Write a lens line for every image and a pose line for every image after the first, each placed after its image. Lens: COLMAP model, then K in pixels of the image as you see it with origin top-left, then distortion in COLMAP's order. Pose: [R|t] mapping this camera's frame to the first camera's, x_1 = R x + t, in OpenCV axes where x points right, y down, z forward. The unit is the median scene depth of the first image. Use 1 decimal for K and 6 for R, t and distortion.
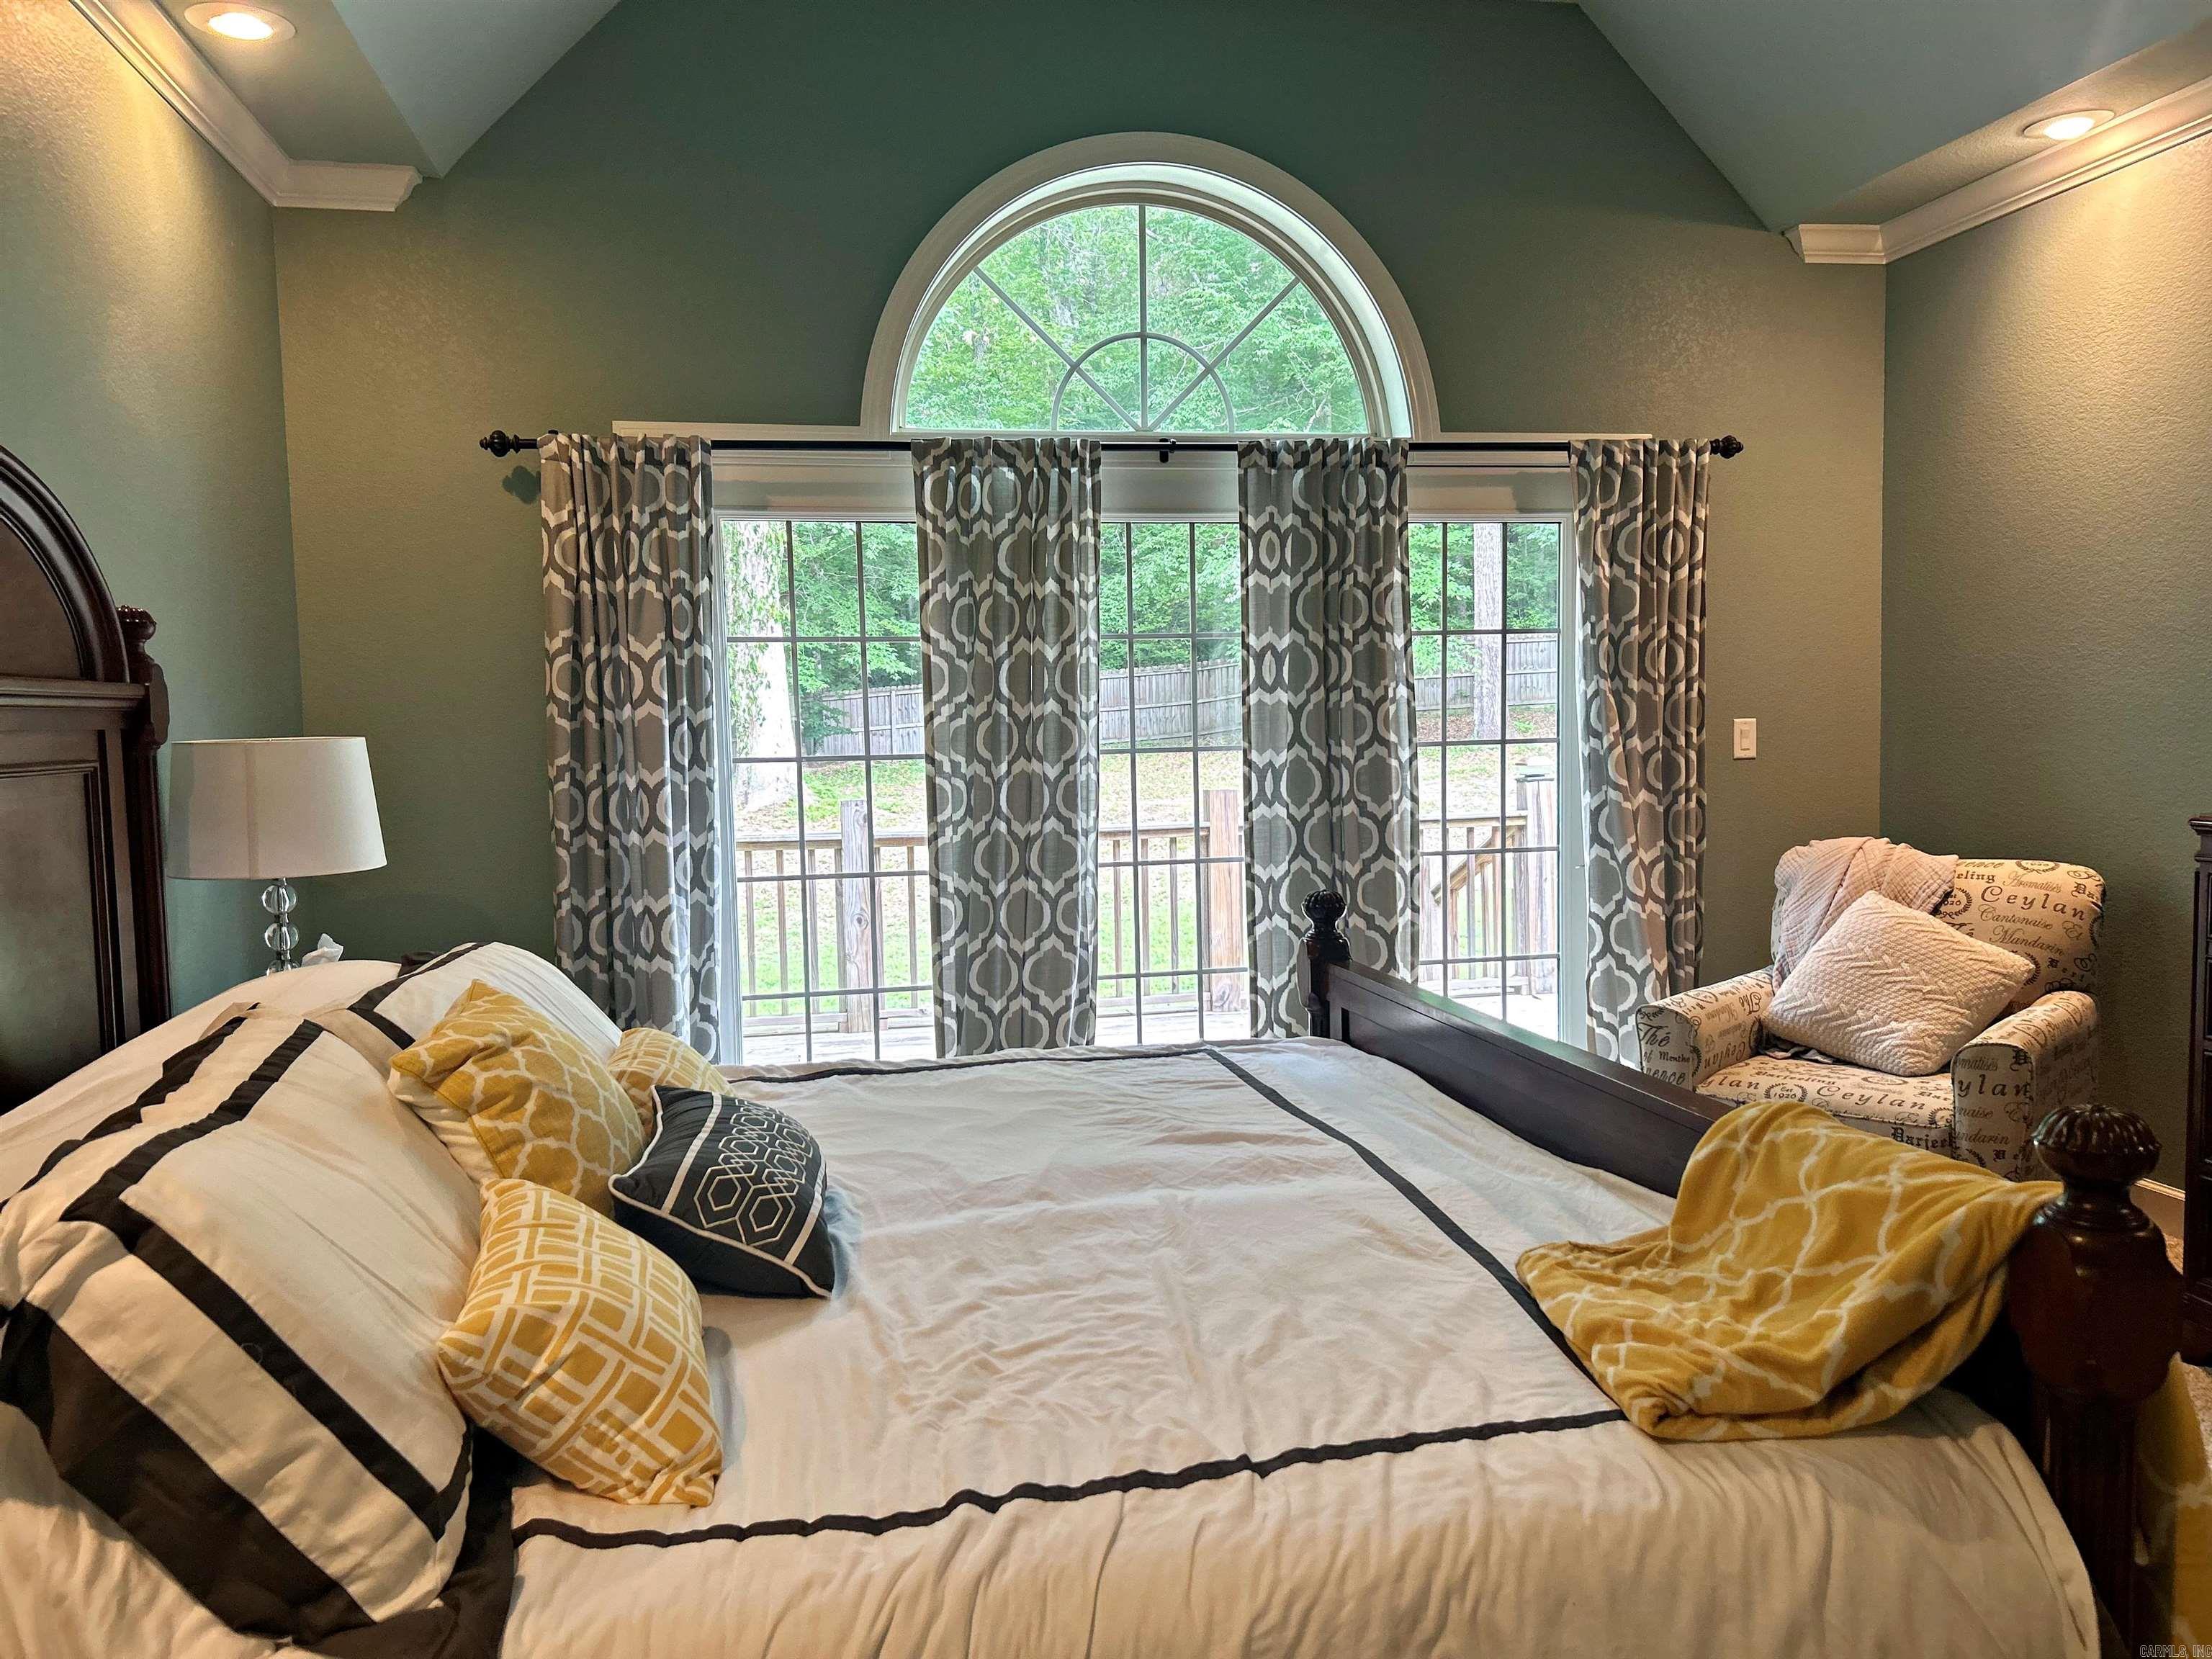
lens RADIAL K [[1660.0, 0, 1109.0], [0, 1660.0, 841.1], [0, 0, 1]] dist [0.071767, -0.081152]
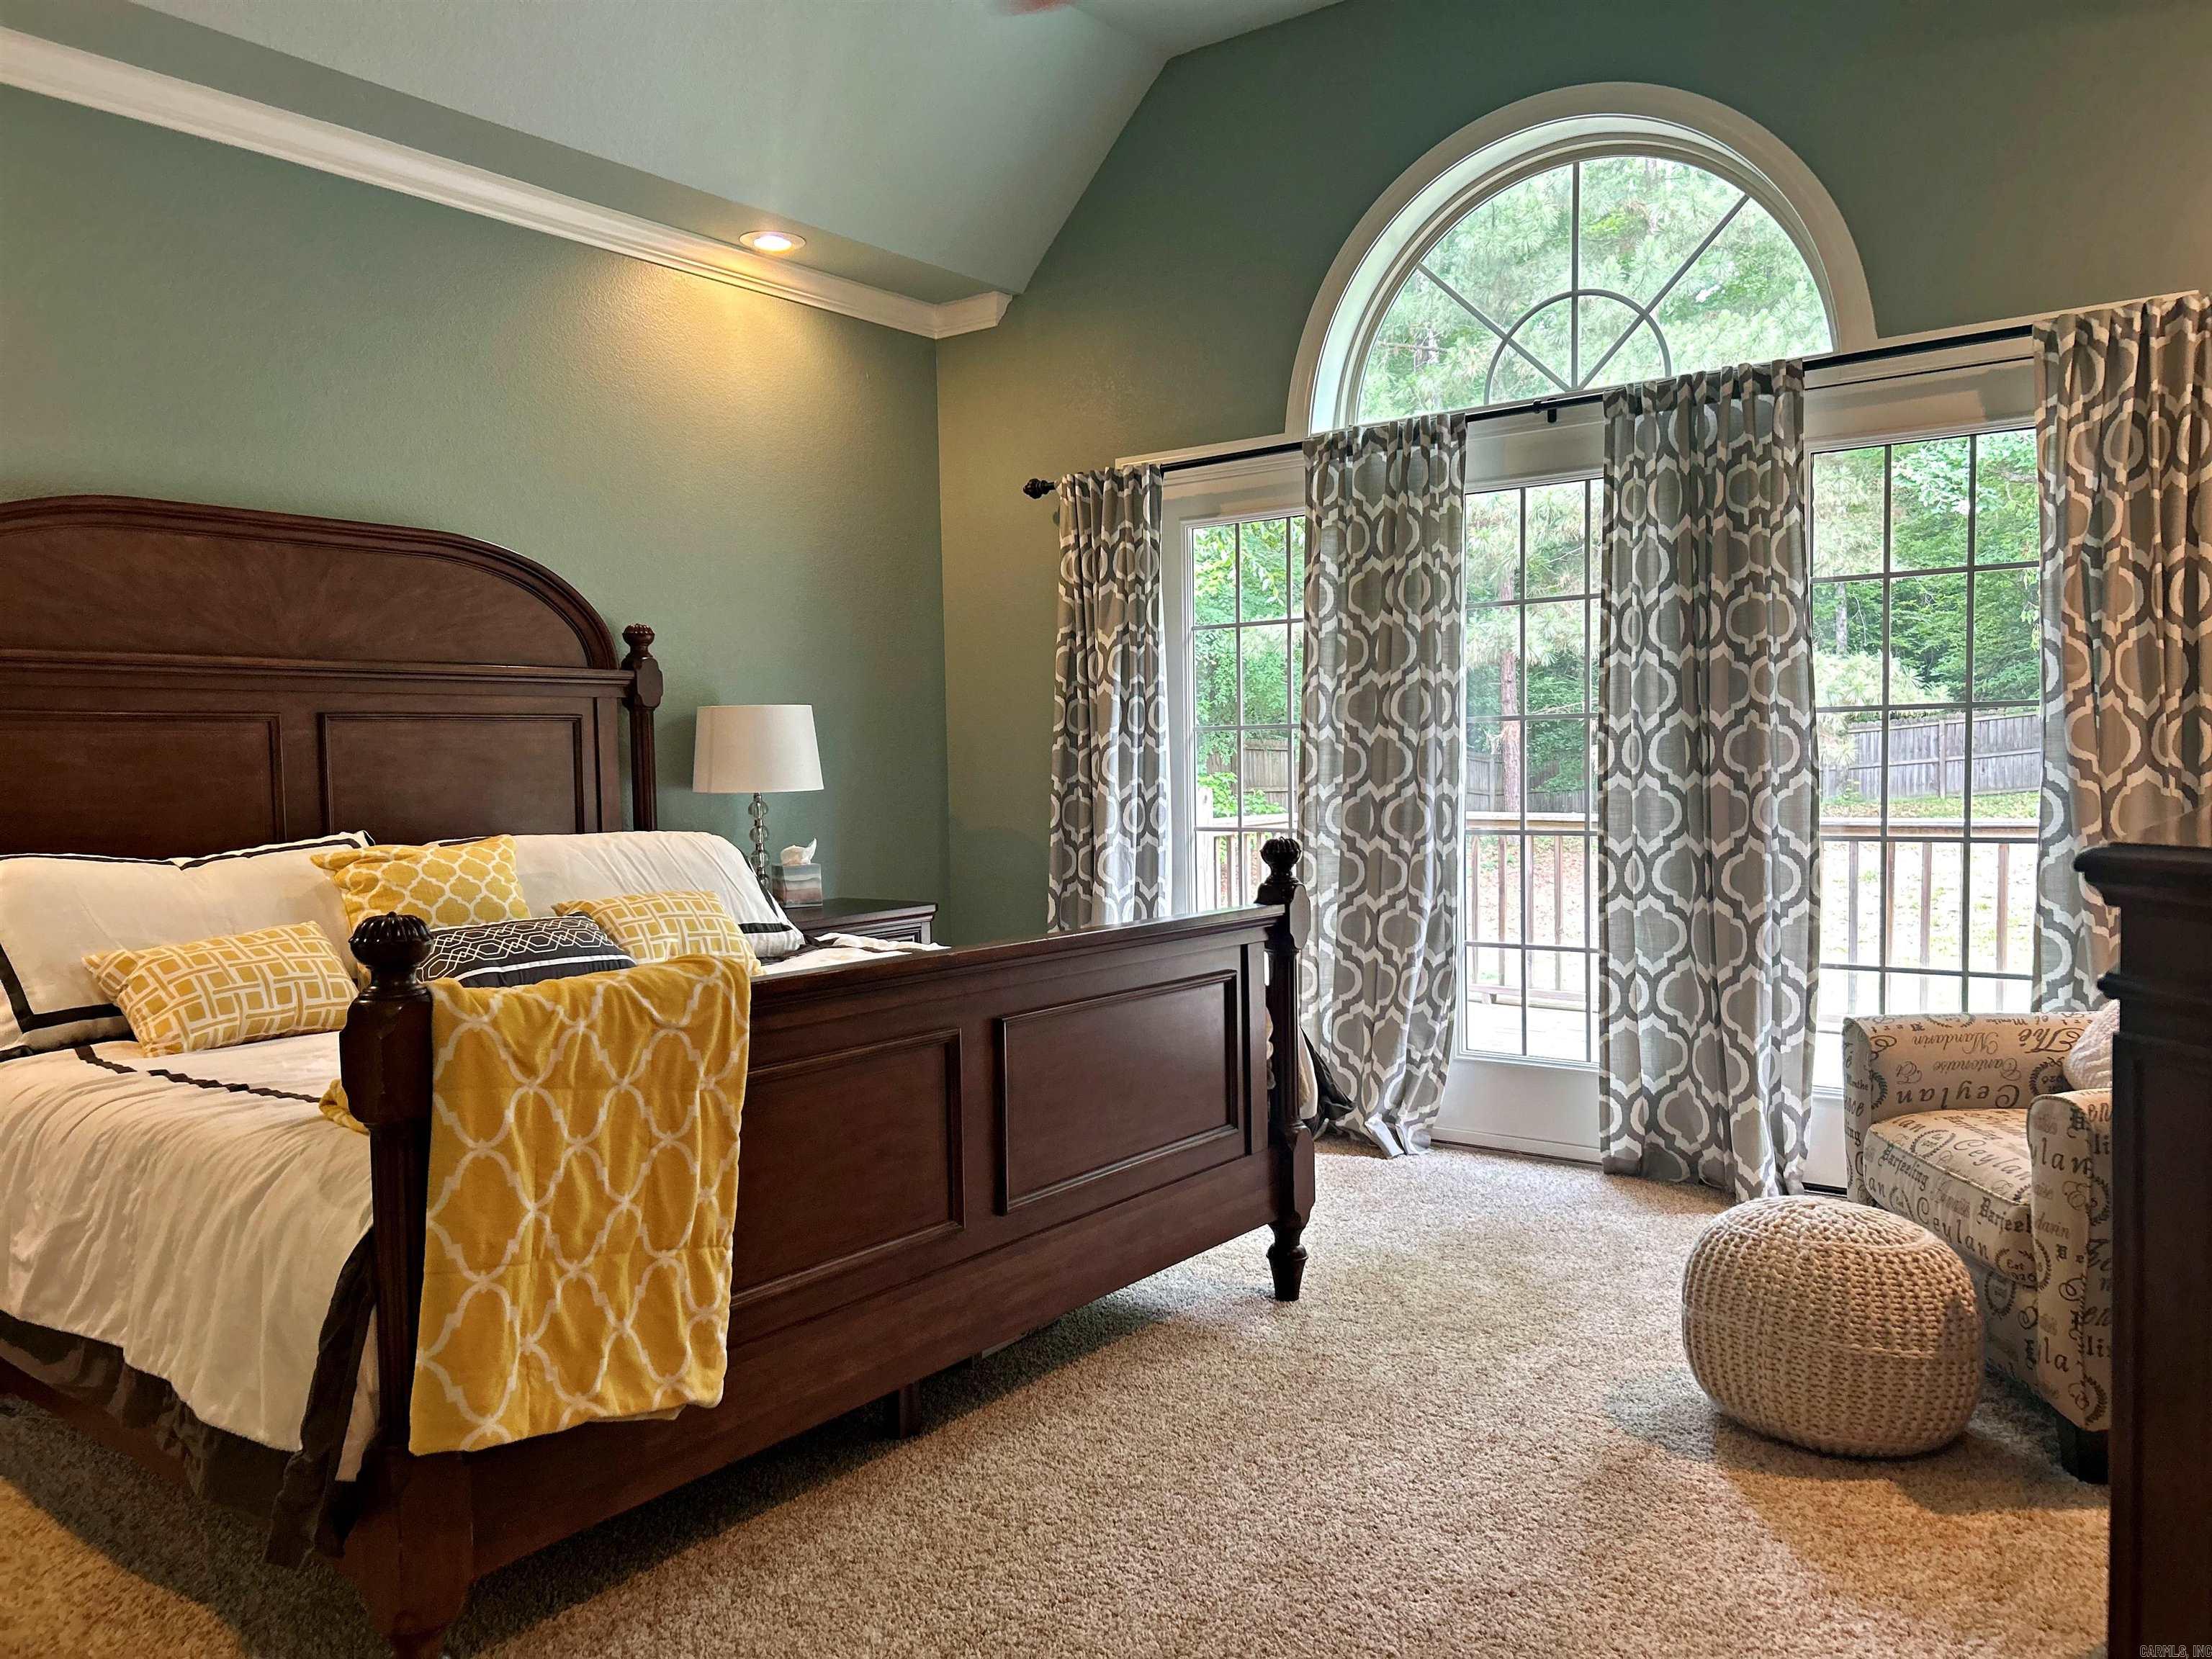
lens RADIAL K [[1660.0, 0, 1107.5], [0, 1660.0, 841.2], [0, 0, 1]] dist [0.071767, -0.081152]
pose [[0.665222, 0.047626, -0.745125, 0.614756], [-0.050039, 0.998564, 0.019151, 0.012325], [0.744967, 0.024546, 0.666650, 0.157171]]
